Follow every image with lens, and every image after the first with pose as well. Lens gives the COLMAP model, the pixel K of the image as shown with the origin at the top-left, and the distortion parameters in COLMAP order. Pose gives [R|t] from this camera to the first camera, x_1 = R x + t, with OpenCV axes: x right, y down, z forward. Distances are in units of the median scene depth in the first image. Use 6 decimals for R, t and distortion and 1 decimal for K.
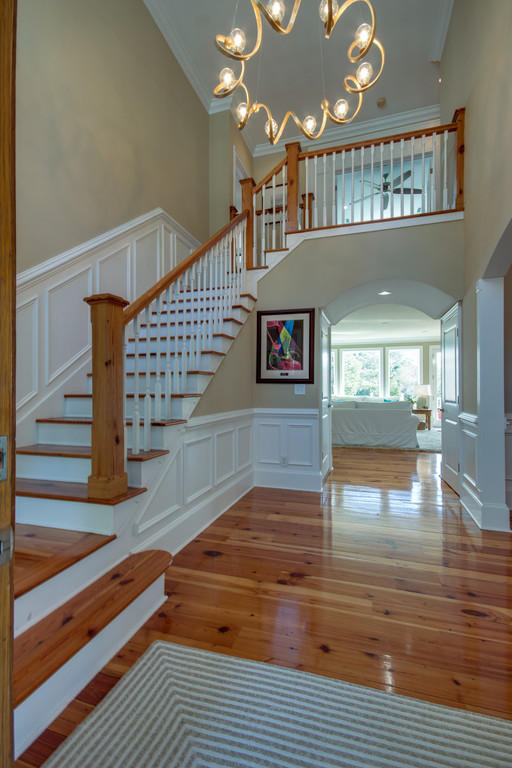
lens RADIAL K [[360.1, 0, 256.0], [0, 360.1, 384.0], [0, 0, 1]] dist [0.000432, 0.000044]
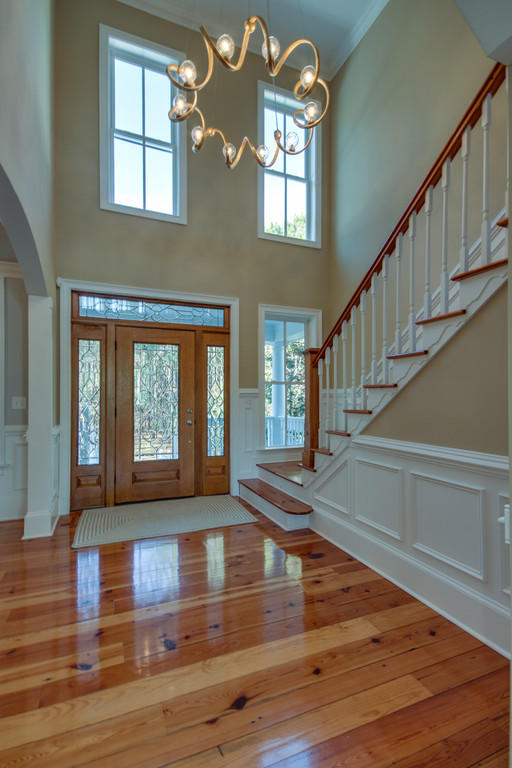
lens RADIAL K [[360.1, 0, 256.0], [0, 360.1, 384.0], [0, 0, 1]] dist [0.000432, 0.000044]
pose [[-0.772919, -0.017418, -0.634266, 0.666392], [0.013602, 0.998939, -0.044007, -0.002668], [0.634359, -0.042641, -0.771861, 1.611979]]
